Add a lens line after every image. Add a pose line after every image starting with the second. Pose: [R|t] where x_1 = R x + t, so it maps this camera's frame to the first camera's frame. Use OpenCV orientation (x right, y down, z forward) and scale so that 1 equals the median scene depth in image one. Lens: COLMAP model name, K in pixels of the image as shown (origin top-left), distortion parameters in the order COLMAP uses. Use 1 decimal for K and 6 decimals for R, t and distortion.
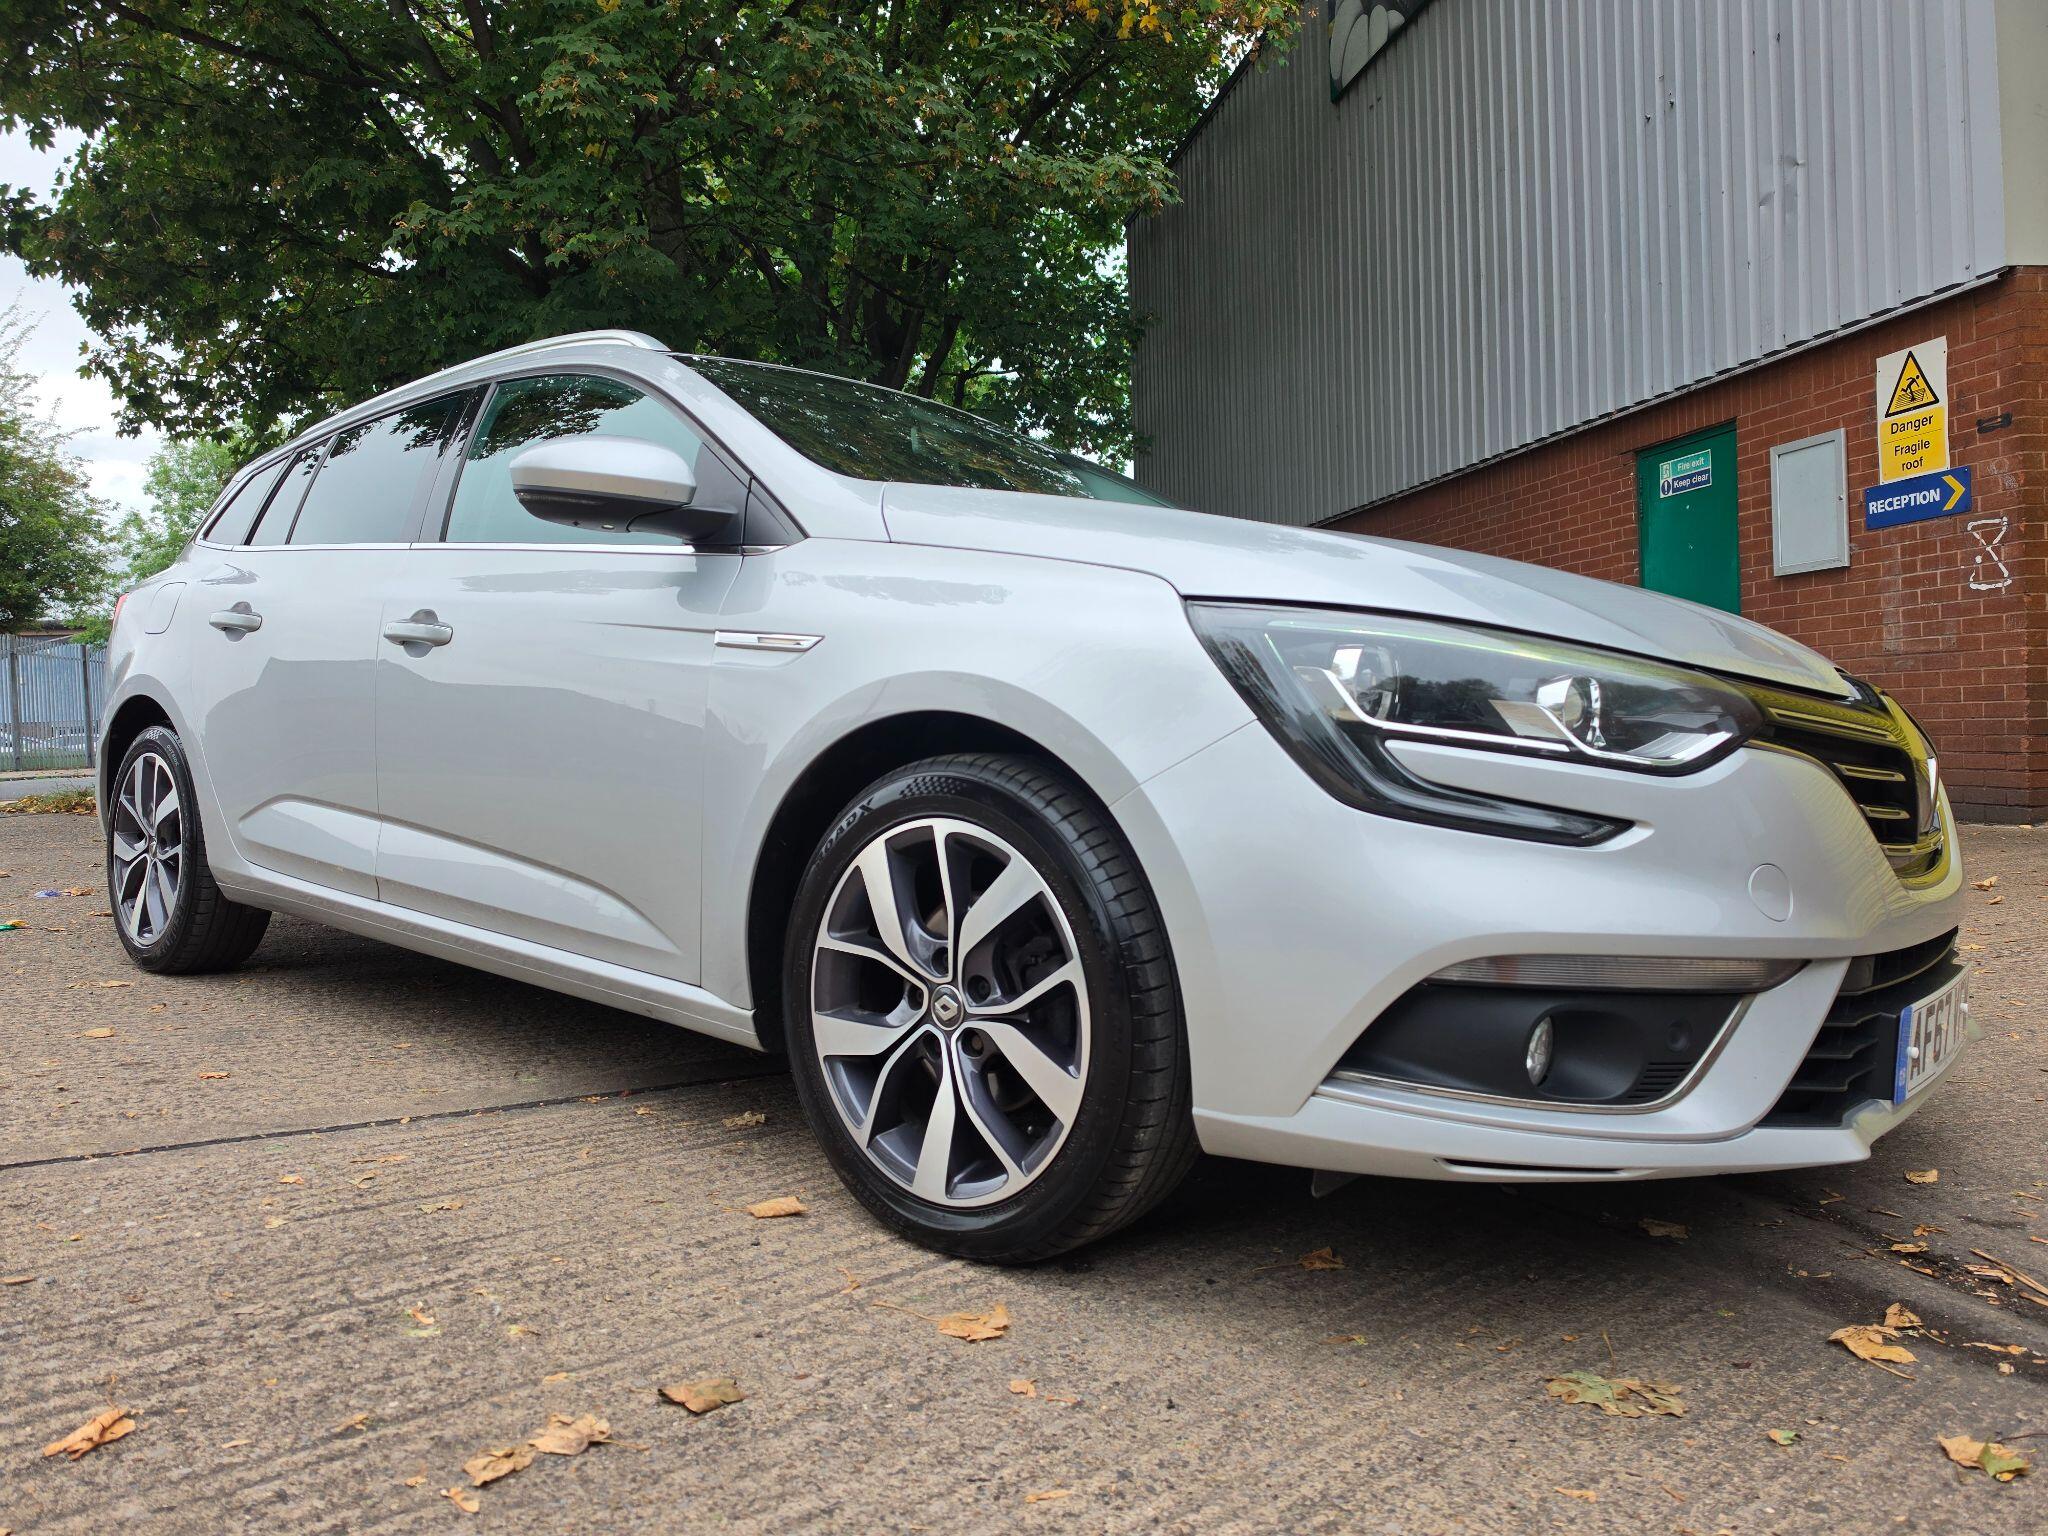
lens RADIAL K [[1445.8, 0, 1016.6], [0, 1445.8, 755.1], [0, 0, 1]] dist [0.020010, -0.023755]
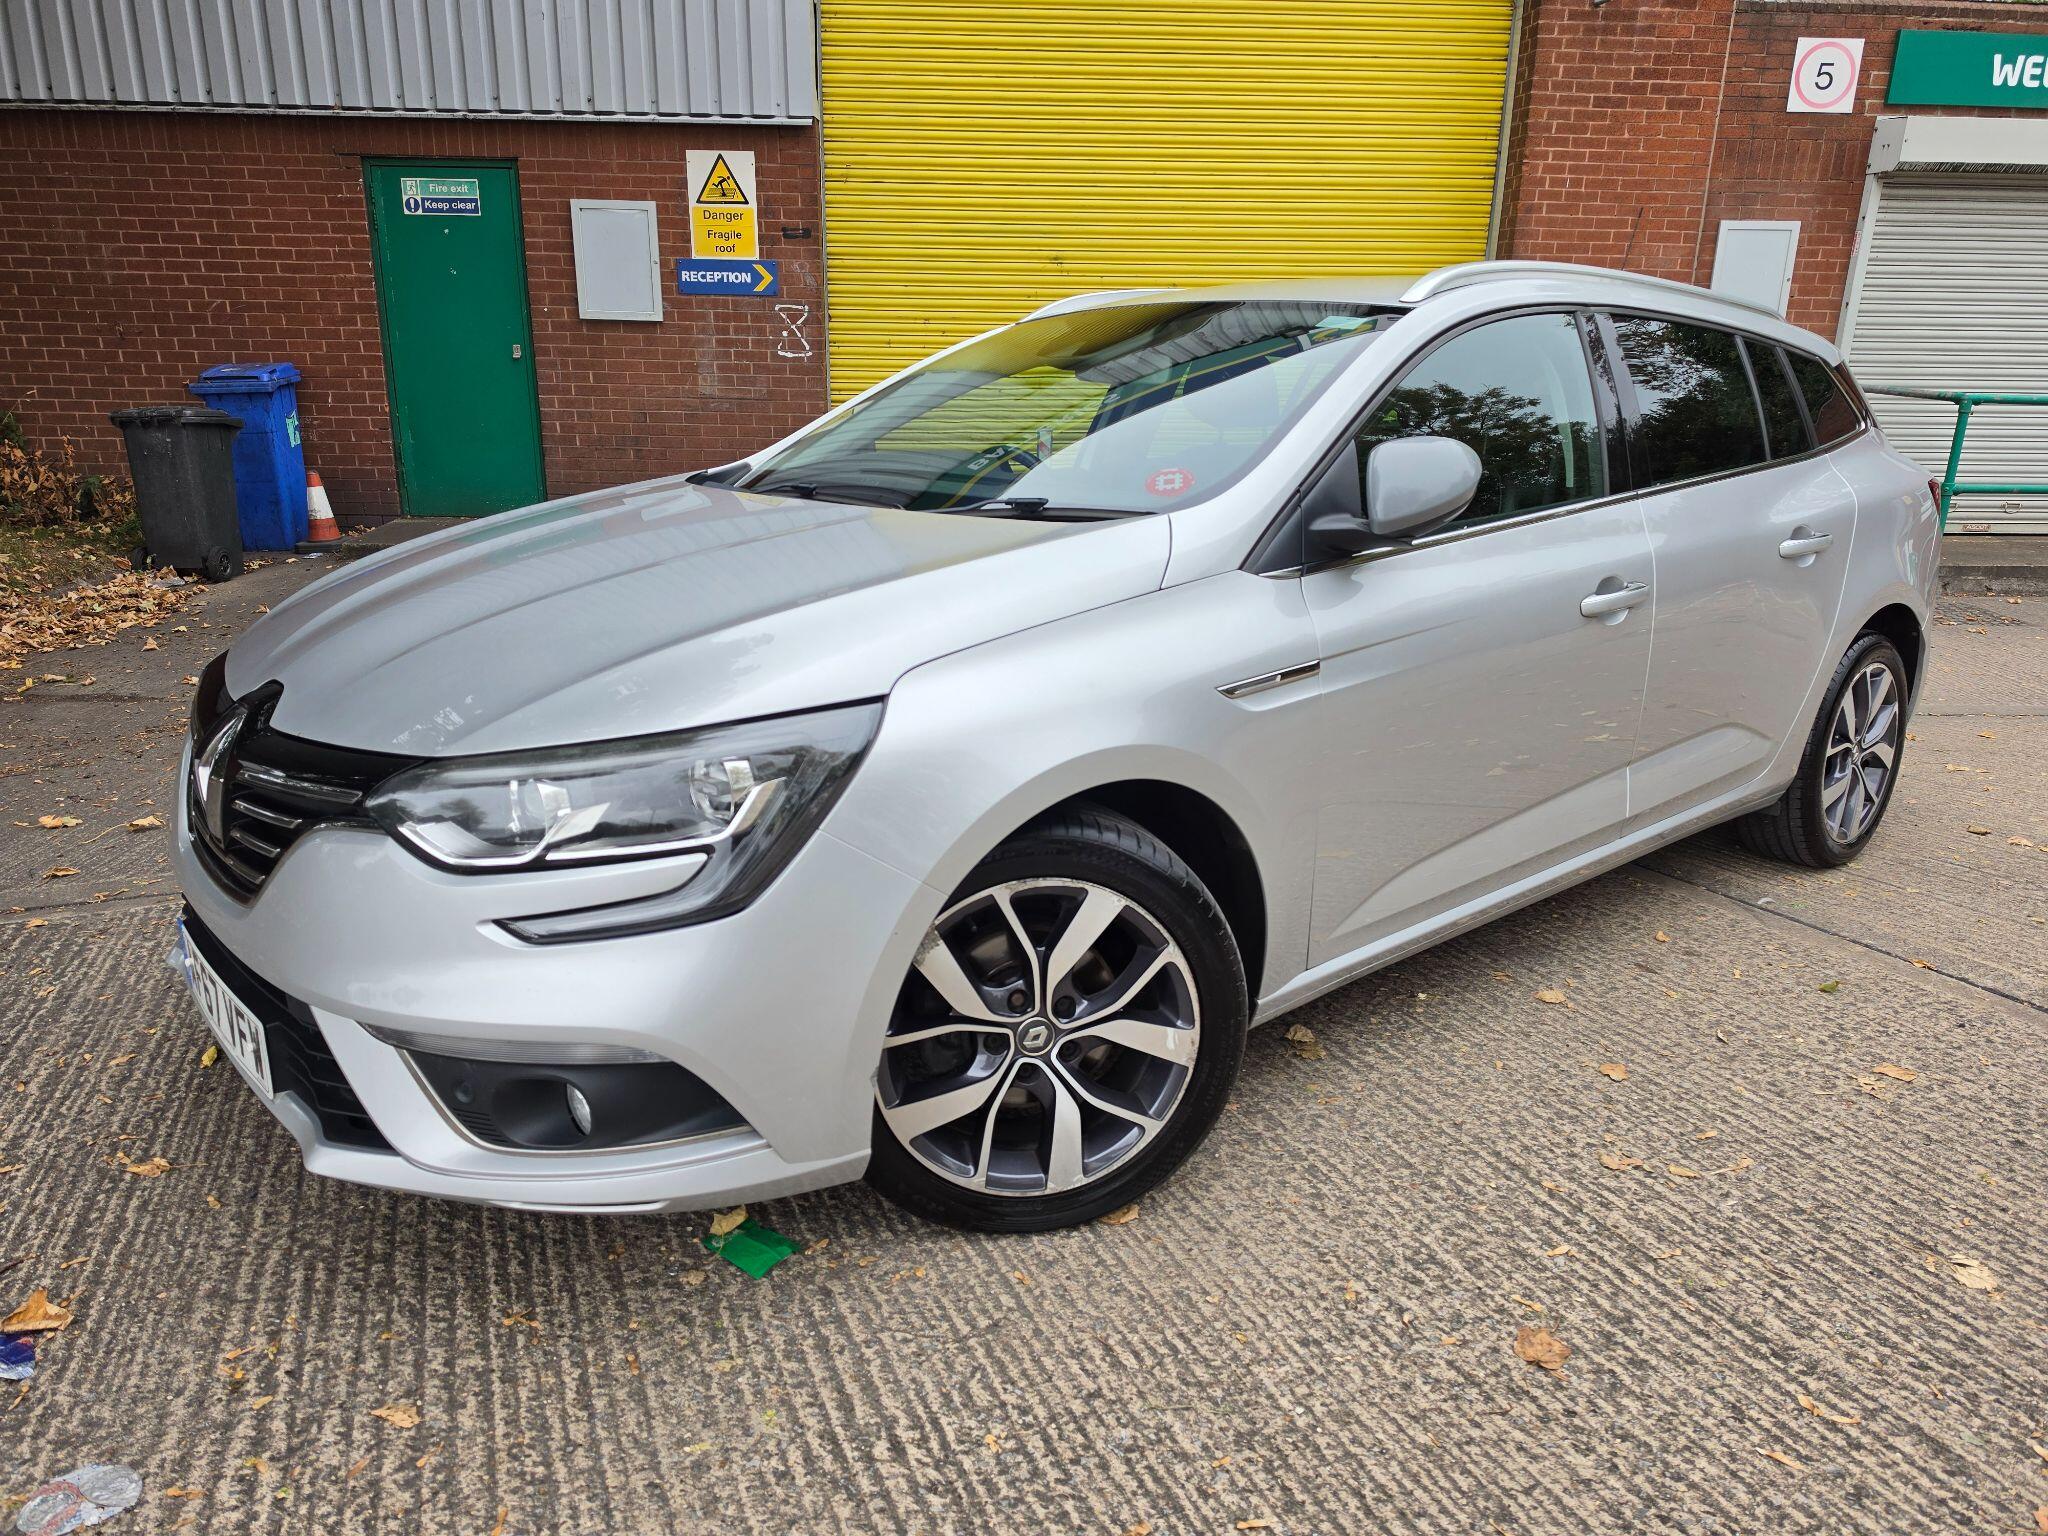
lens RADIAL K [[1445.8, 0, 1016.6], [0, 1445.8, 755.1], [0, 0, 1]] dist [0.020010, -0.023755]
pose [[0.140254, -0.257991, 0.955913, -2.246915], [-0.005734, 0.965228, 0.261347, -0.327793], [-0.990099, -0.042136, 0.133898, 1.747812]]
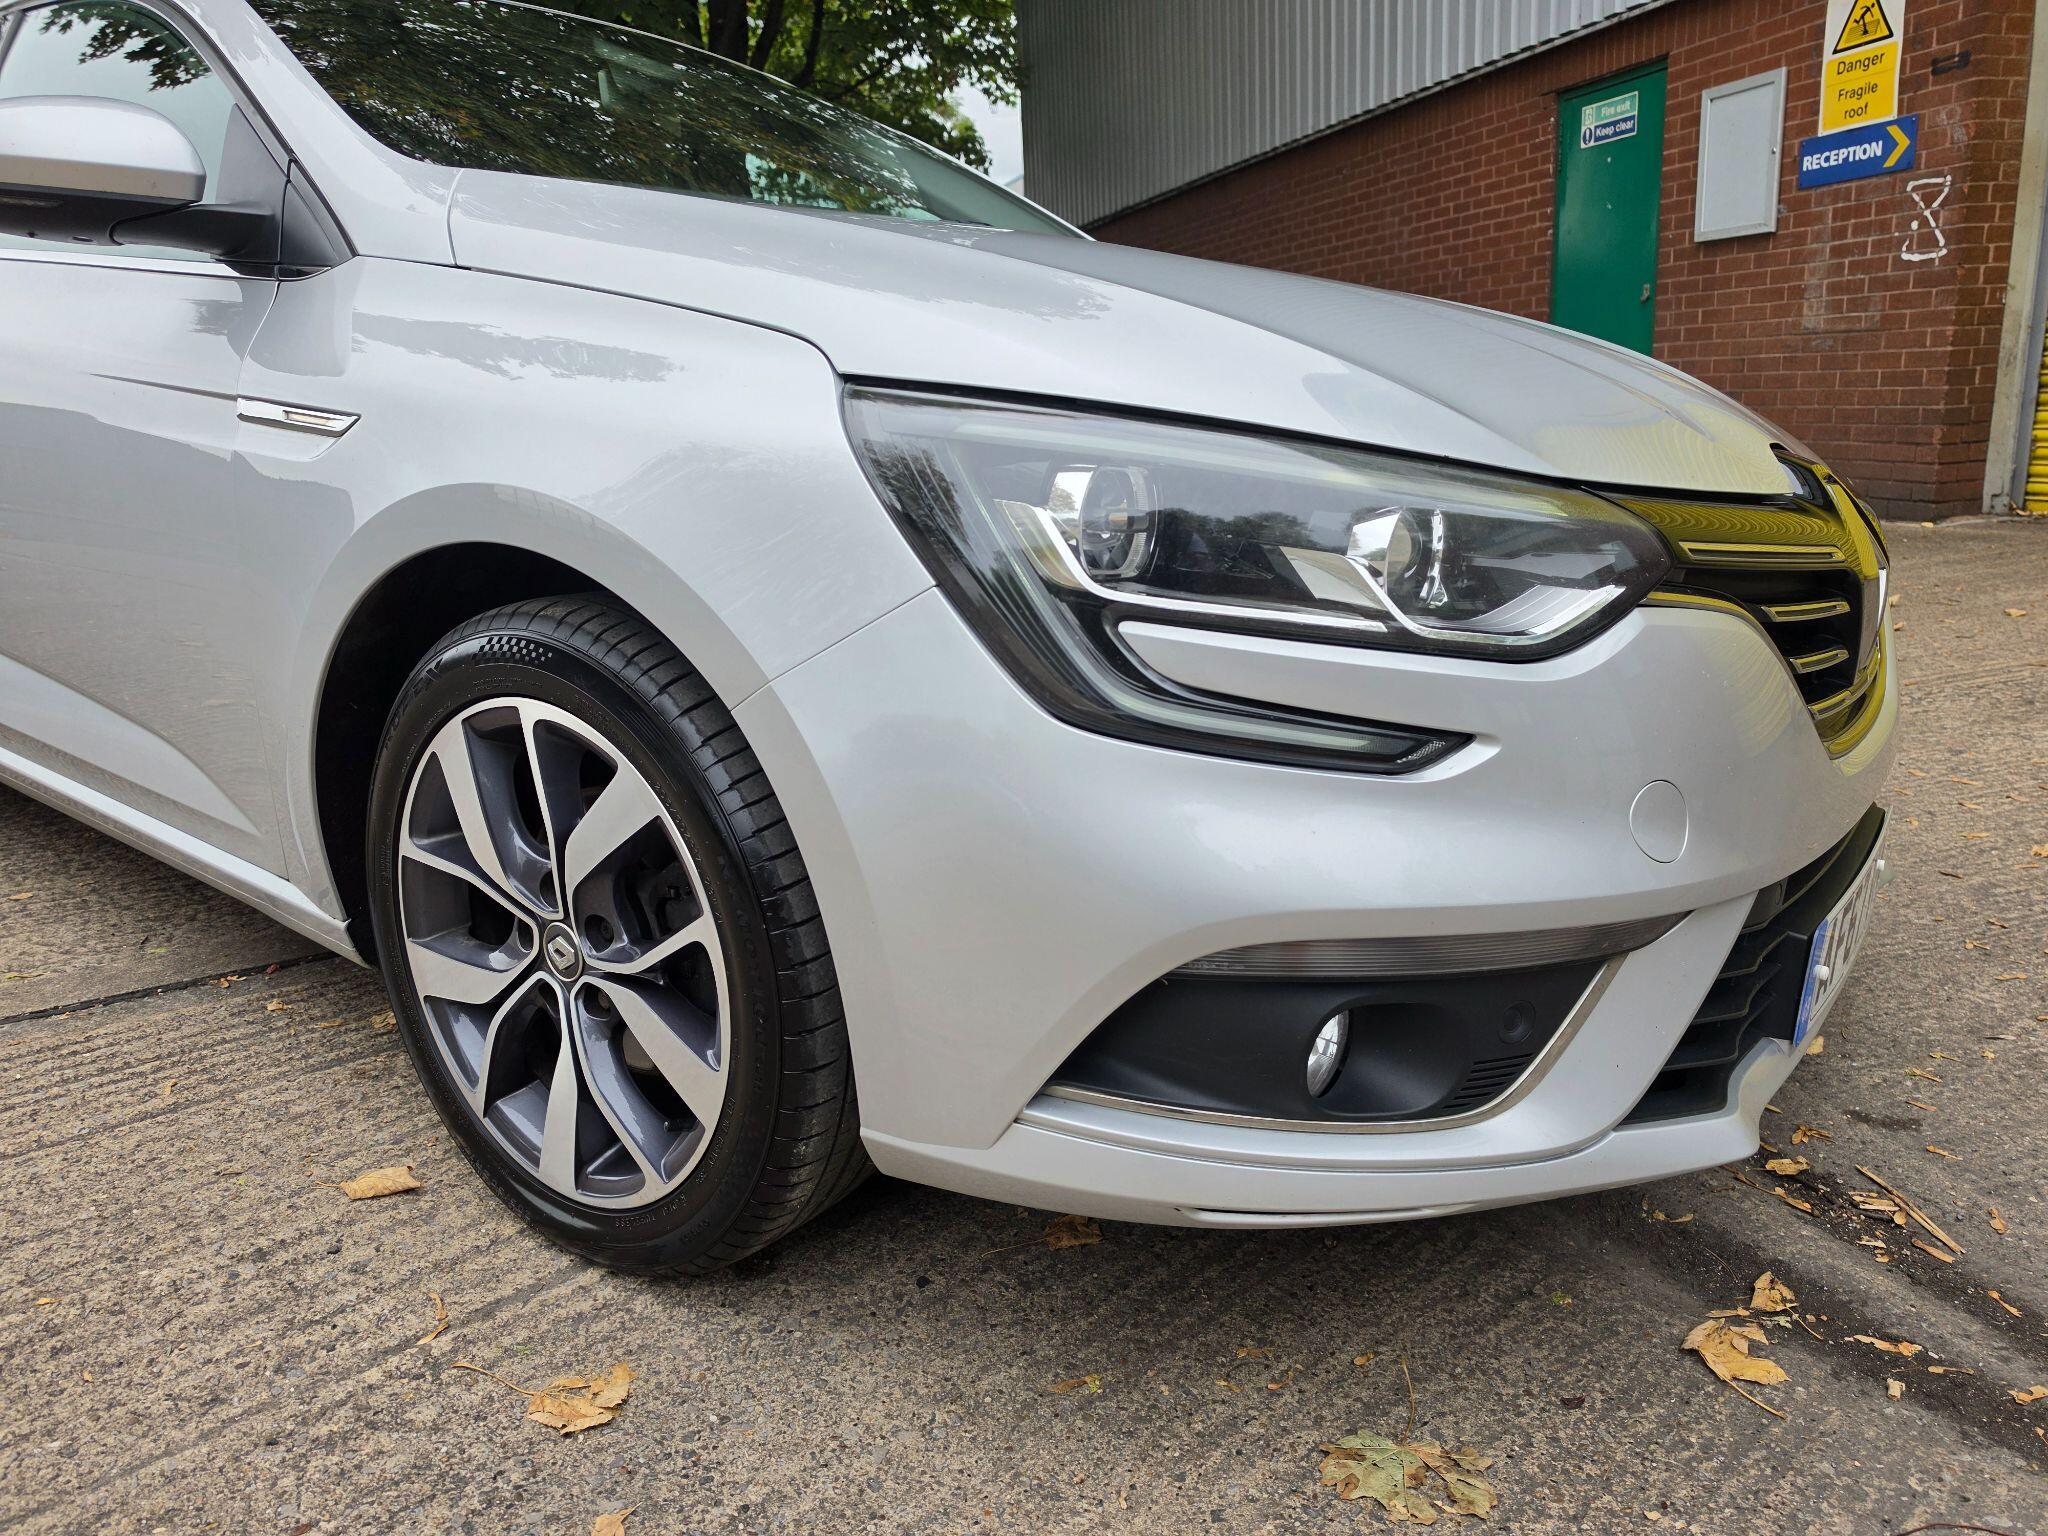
lens RADIAL K [[1456.8, 0, 1032.3], [0, 1456.8, 764.6], [0, 0, 1]] dist [-0.002206, -0.002677]
pose [[0.997141, -0.030169, 0.069280, 0.122065], [0.013443, 0.973042, 0.230234, -0.071599], [-0.074358, -0.228645, 0.970666, 0.250336]]
